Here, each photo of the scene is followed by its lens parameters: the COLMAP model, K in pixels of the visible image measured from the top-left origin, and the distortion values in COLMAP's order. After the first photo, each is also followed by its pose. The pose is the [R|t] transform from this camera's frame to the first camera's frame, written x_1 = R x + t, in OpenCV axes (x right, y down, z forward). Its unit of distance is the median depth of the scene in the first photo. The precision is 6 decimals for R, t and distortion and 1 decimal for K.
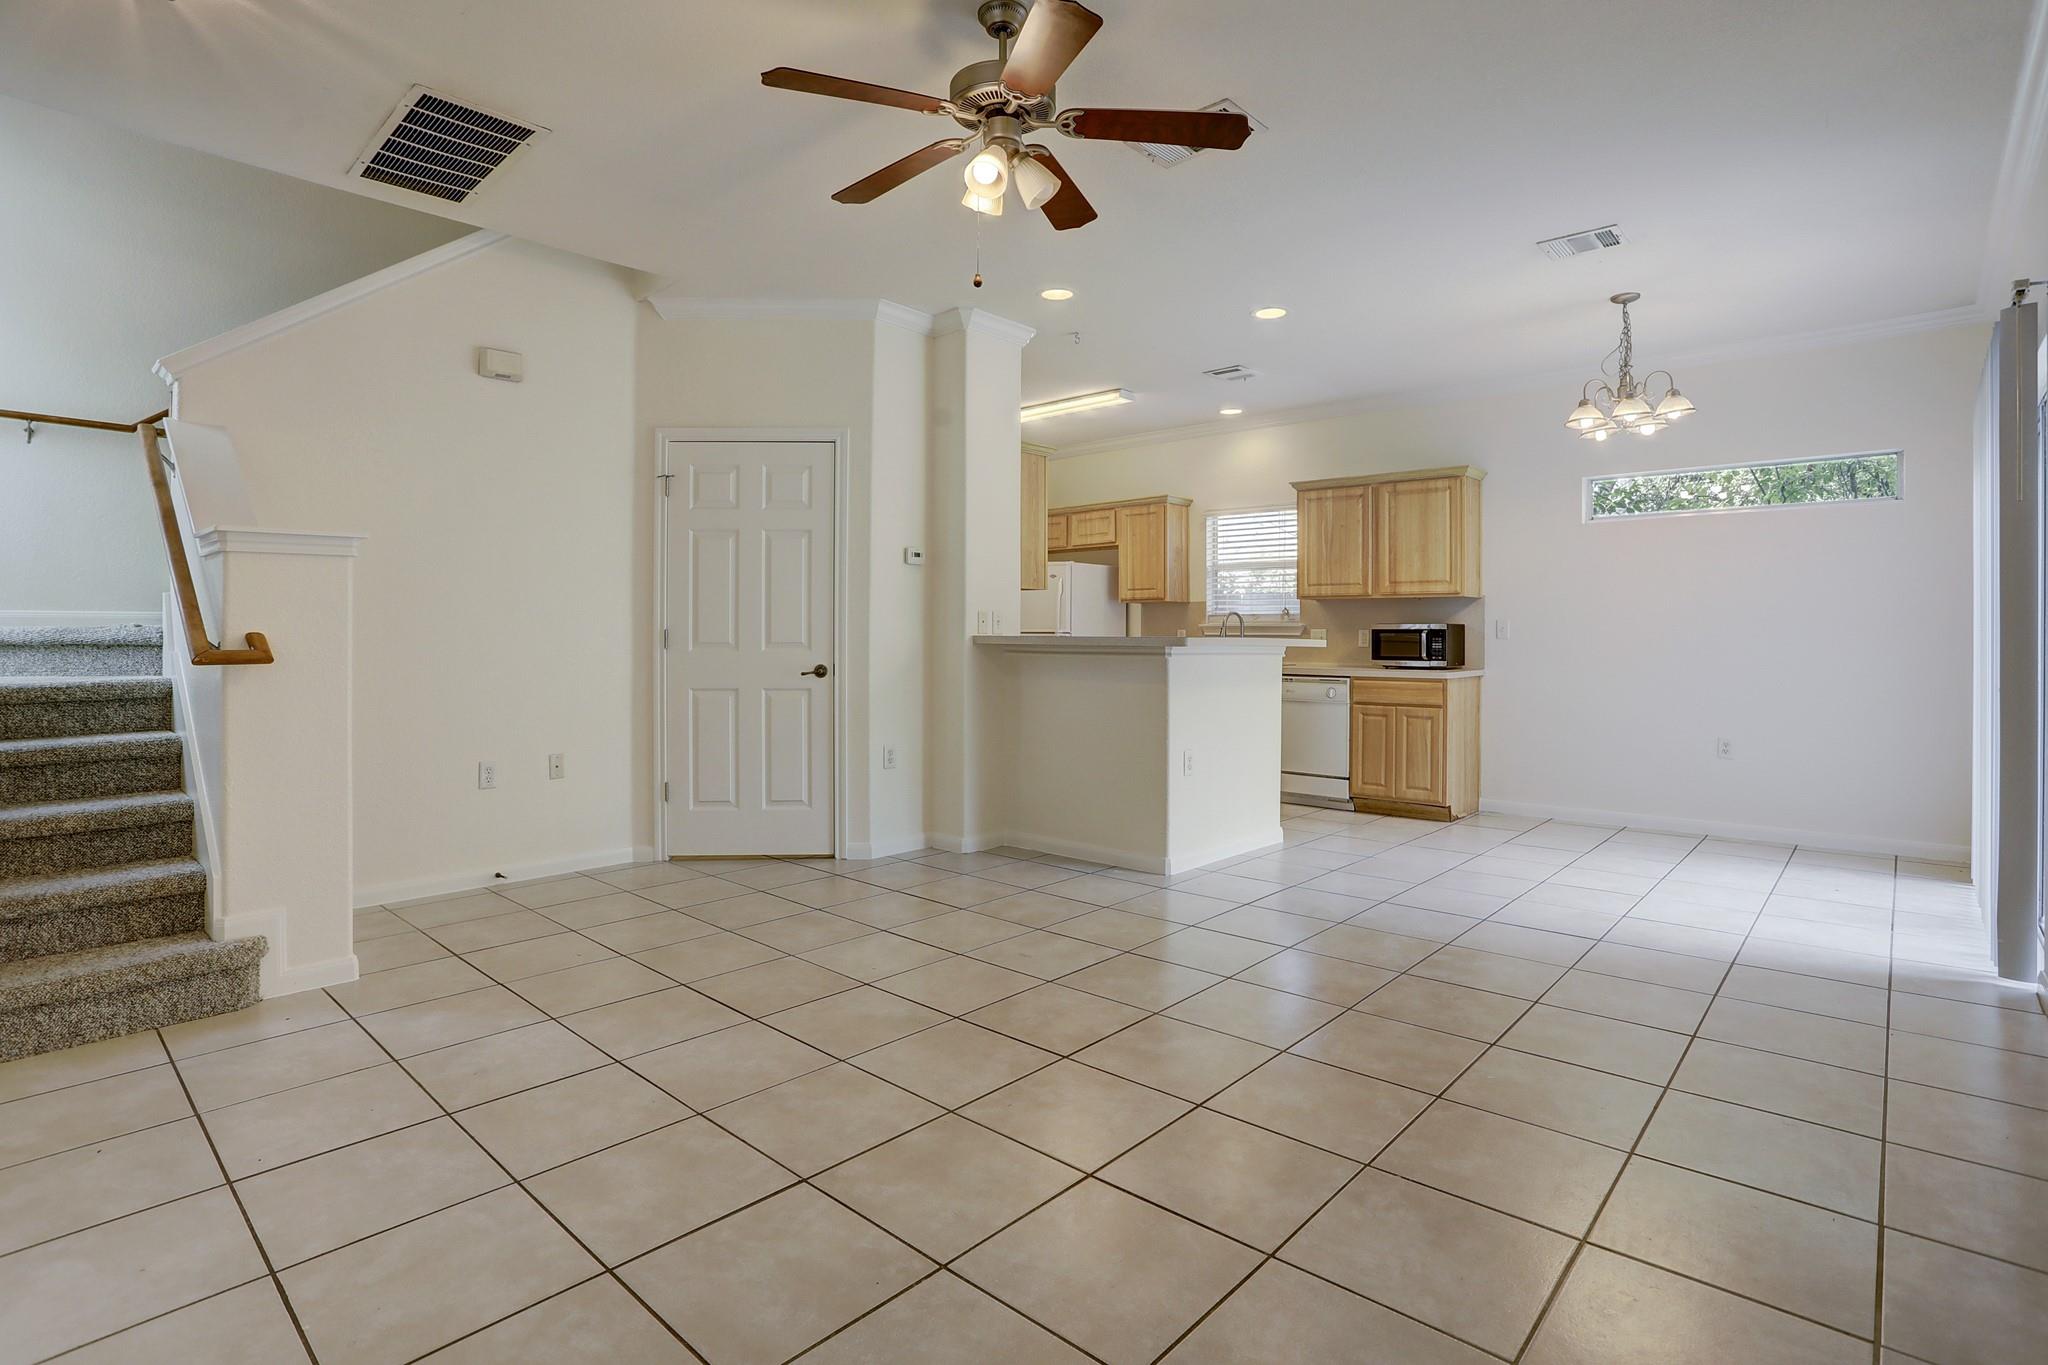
lens RADIAL K [[1014.6, 0, 1030.5], [0, 1014.6, 656.8], [0, 0, 1]] dist [-0.057621, 0.023230]
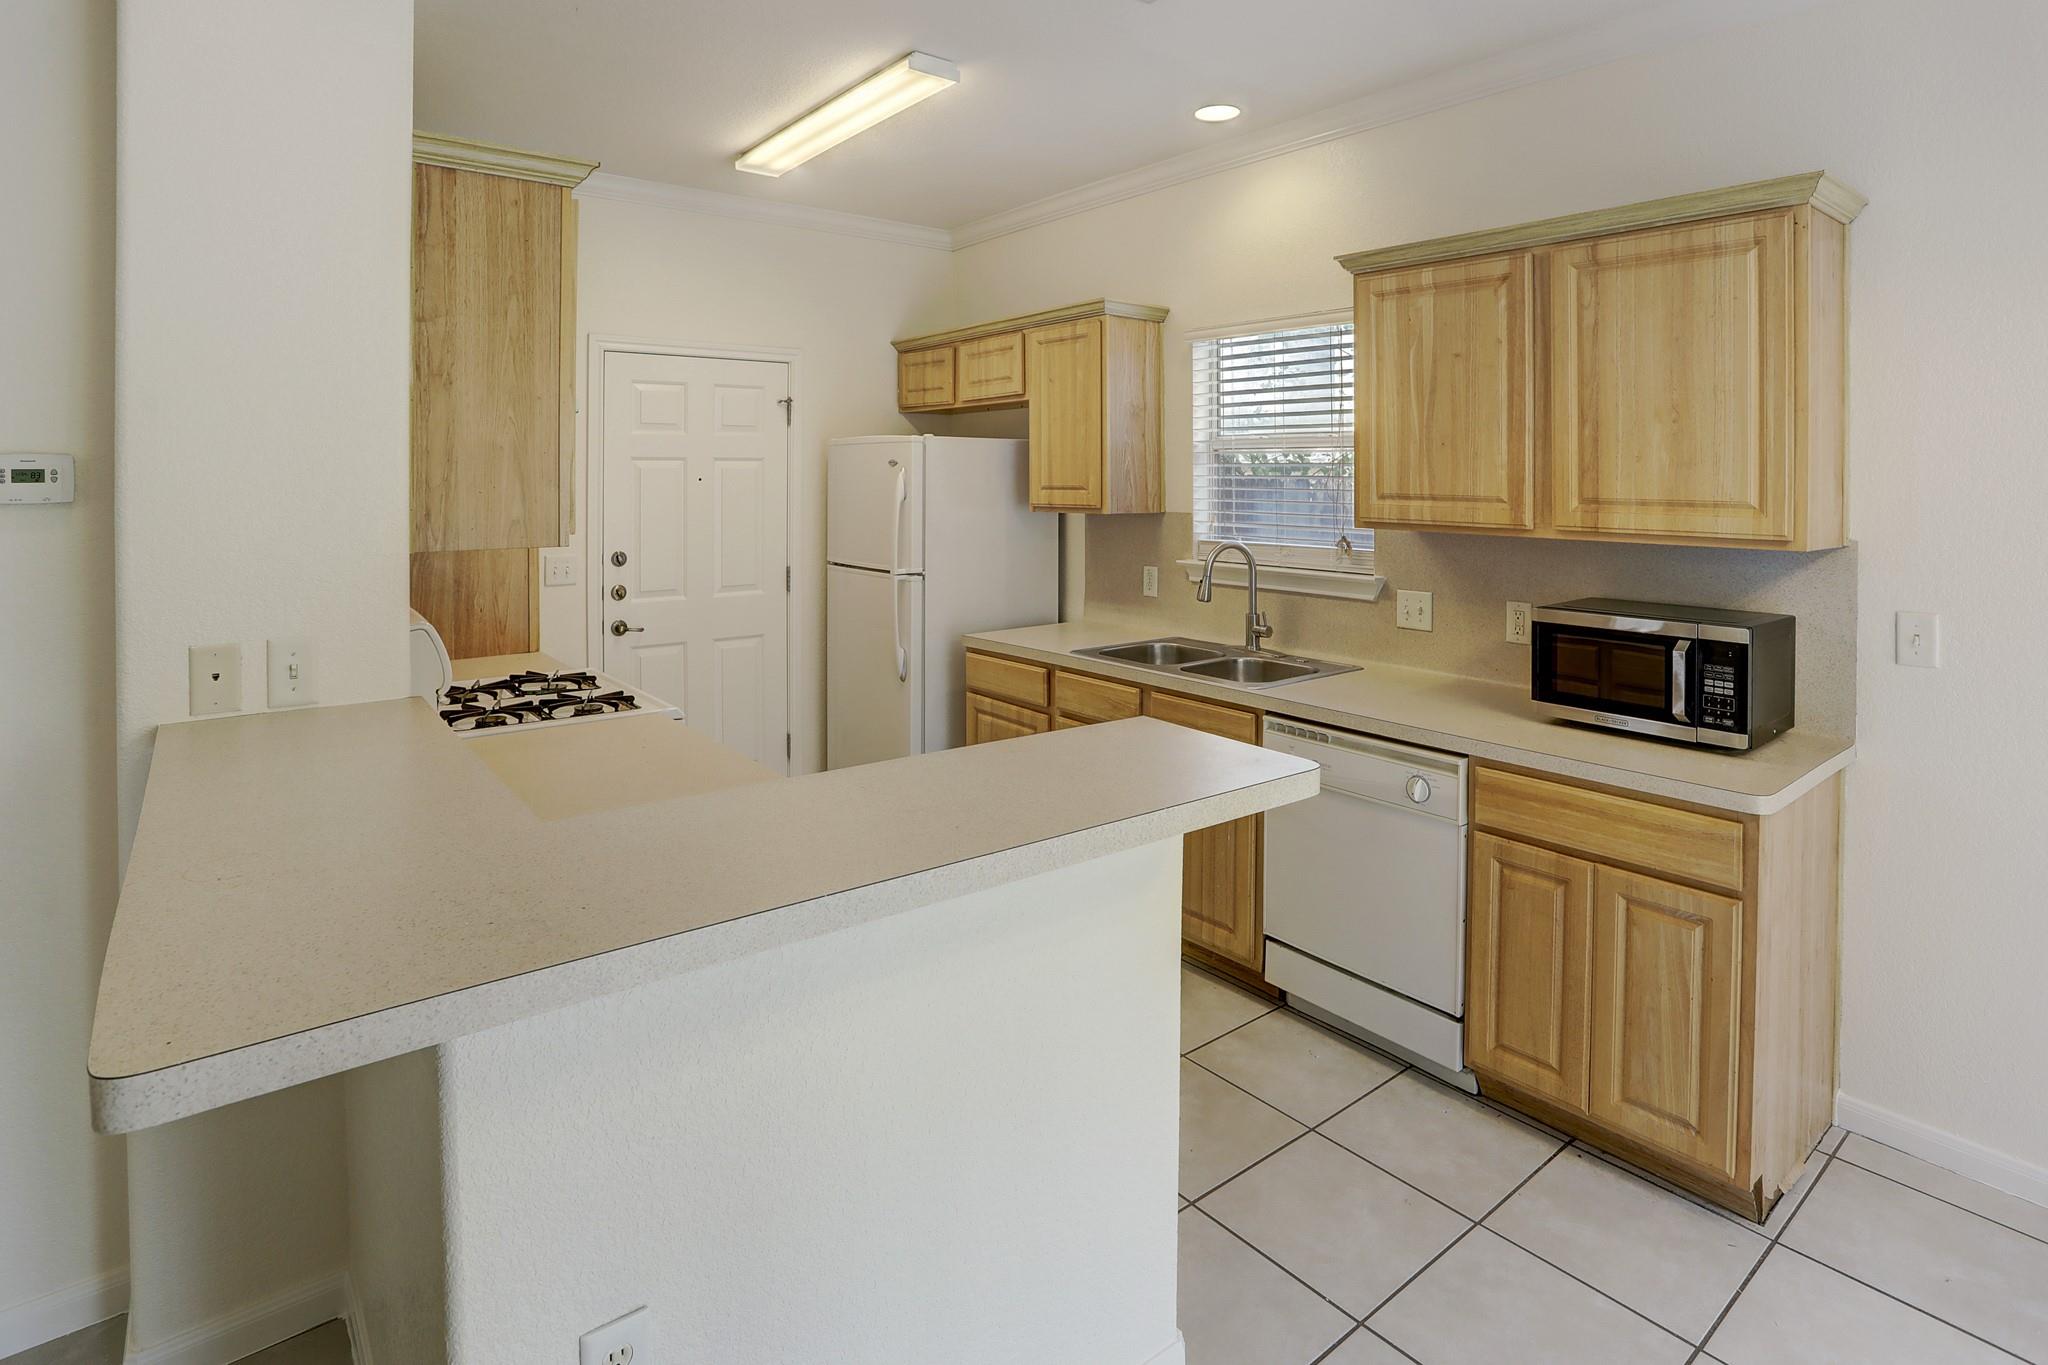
lens RADIAL K [[1051.3, 0, 1025.3], [0, 1051.3, 485.1], [0, 0, 1]] dist [-0.040859, 0.000754]
pose [[0.985924, 0.000556, -0.167194, 0.213725], [-0.002120, 0.999956, -0.009176, -0.075575], [0.167182, 0.009401, 0.985881, 0.573924]]
